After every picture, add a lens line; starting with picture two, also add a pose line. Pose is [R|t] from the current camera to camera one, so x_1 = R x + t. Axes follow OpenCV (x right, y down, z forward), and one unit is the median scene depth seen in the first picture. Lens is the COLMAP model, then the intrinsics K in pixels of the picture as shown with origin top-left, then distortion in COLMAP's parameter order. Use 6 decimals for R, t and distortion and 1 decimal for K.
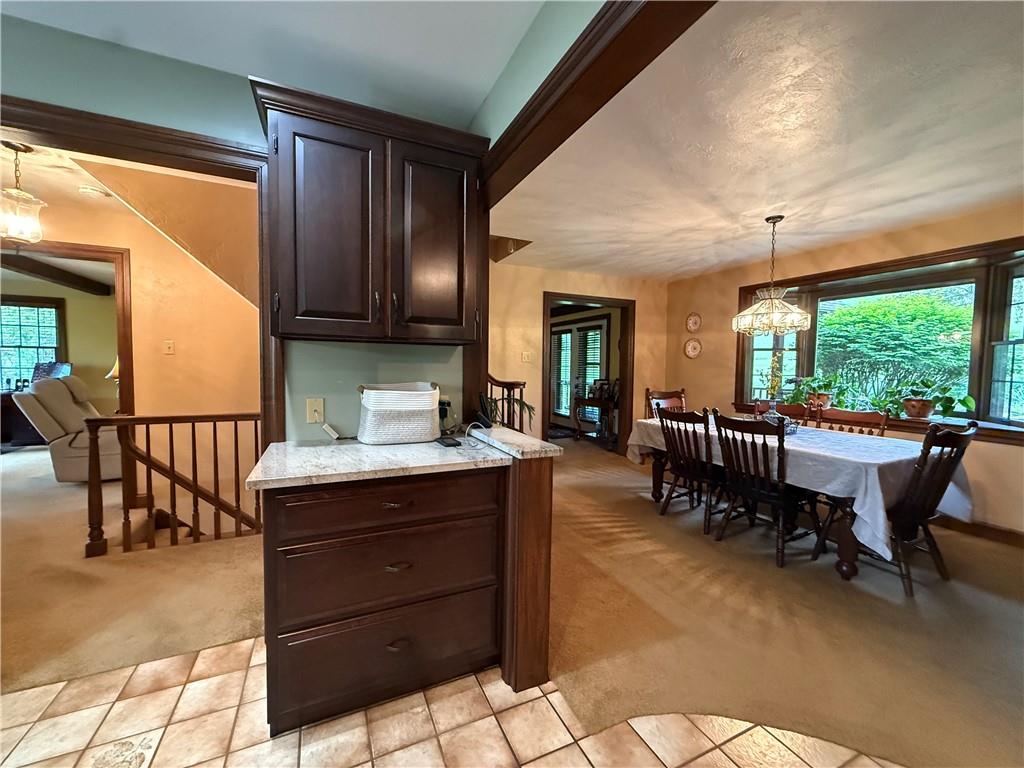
lens RADIAL K [[409.4, 0, 509.1], [0, 409.4, 384.5], [0, 0, 1]] dist [0.000559, 0.000760]
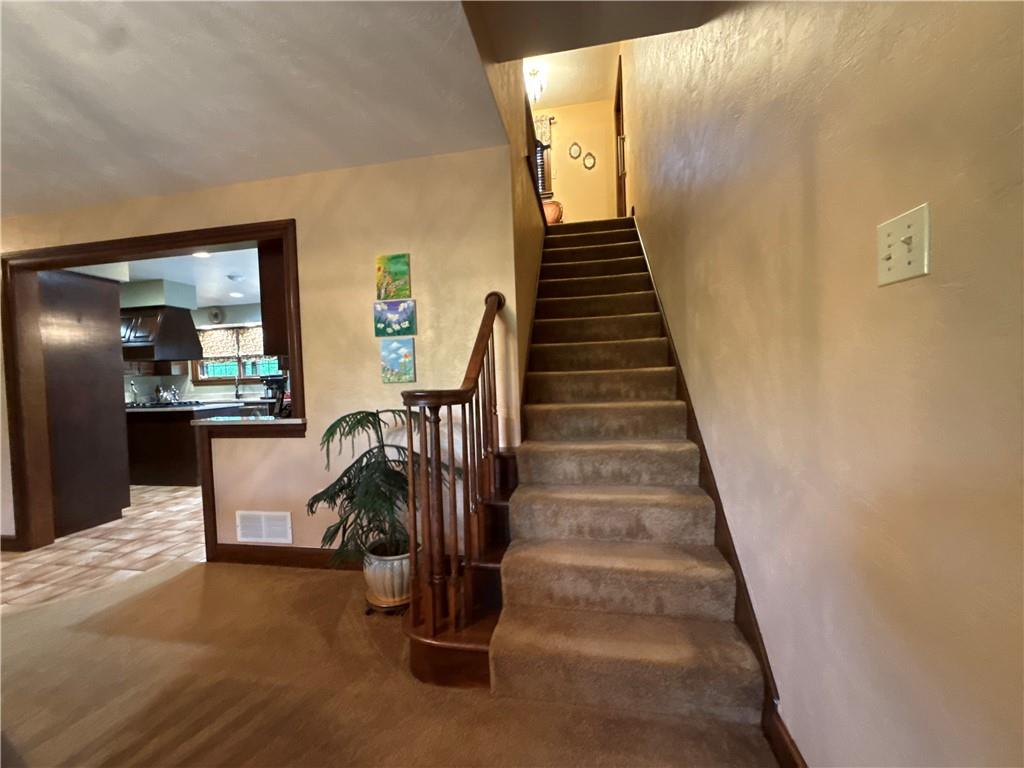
lens RADIAL K [[409.4, 0, 511.3], [0, 409.4, 383.5], [0, 0, 1]] dist [0.000559, 0.000760]
pose [[-0.576409, 0.027473, -0.816699, 0.345003], [-0.009386, 0.999146, 0.040234, -0.035727], [0.817107, 0.030857, -0.575659, 1.416153]]
